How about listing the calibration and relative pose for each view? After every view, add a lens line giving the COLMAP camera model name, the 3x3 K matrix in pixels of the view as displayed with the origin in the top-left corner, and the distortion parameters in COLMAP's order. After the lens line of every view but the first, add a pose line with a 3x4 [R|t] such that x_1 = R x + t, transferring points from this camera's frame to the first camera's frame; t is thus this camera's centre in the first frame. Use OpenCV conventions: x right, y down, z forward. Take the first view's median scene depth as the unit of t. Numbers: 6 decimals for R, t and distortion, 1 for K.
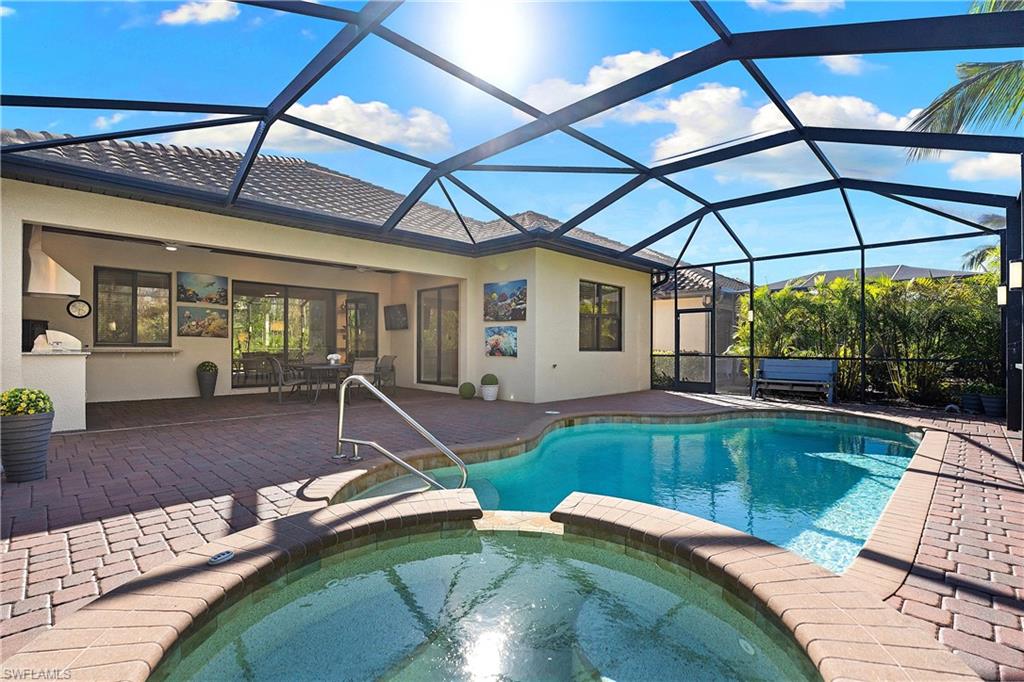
lens RADIAL K [[495.8, 0, 520.5], [0, 495.8, 347.3], [0, 0, 1]] dist [-0.004371, -0.000221]
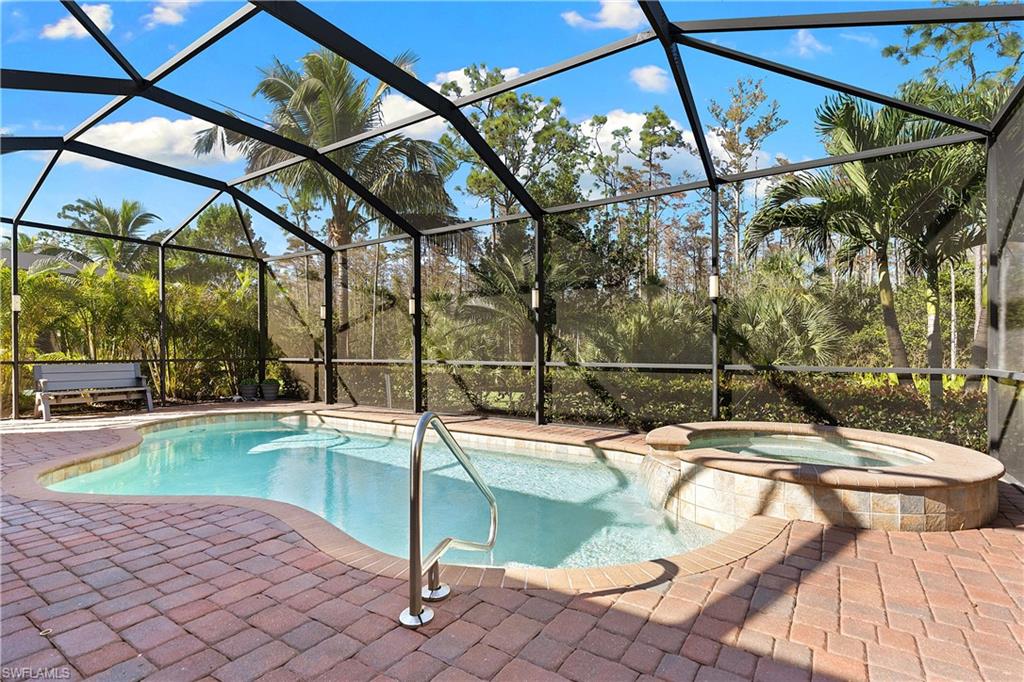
lens RADIAL K [[495.8, 0, 520.5], [0, 495.8, 347.3], [0, 0, 1]] dist [-0.004371, -0.000221]
pose [[-0.213348, -0.000310, 0.976976, -0.390040], [-0.001588, 0.999999, -0.000029, -0.003199], [-0.976975, -0.001558, -0.213348, 0.496000]]
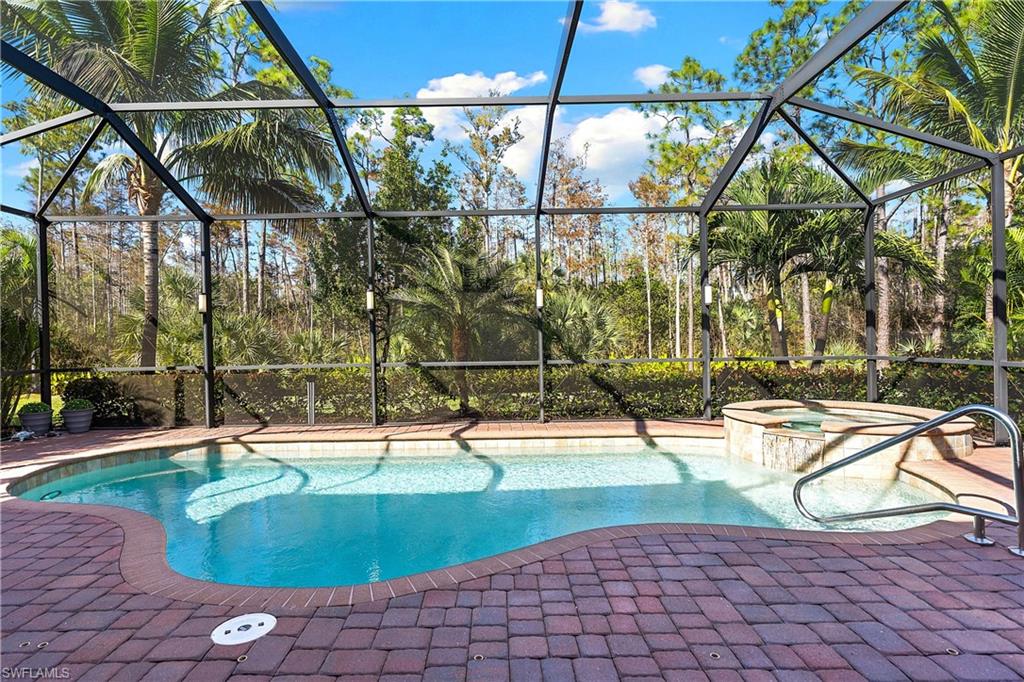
lens RADIAL K [[525.5, 0, 503.8], [0, 525.5, 331.3], [0, 0, 1]] dist [-0.003202, -0.000777]
pose [[-0.716260, 0.016691, 0.697634, -0.175293], [0.011296, 0.999860, -0.012324, -0.015067], [-0.697742, -0.000947, -0.716348, 0.913684]]
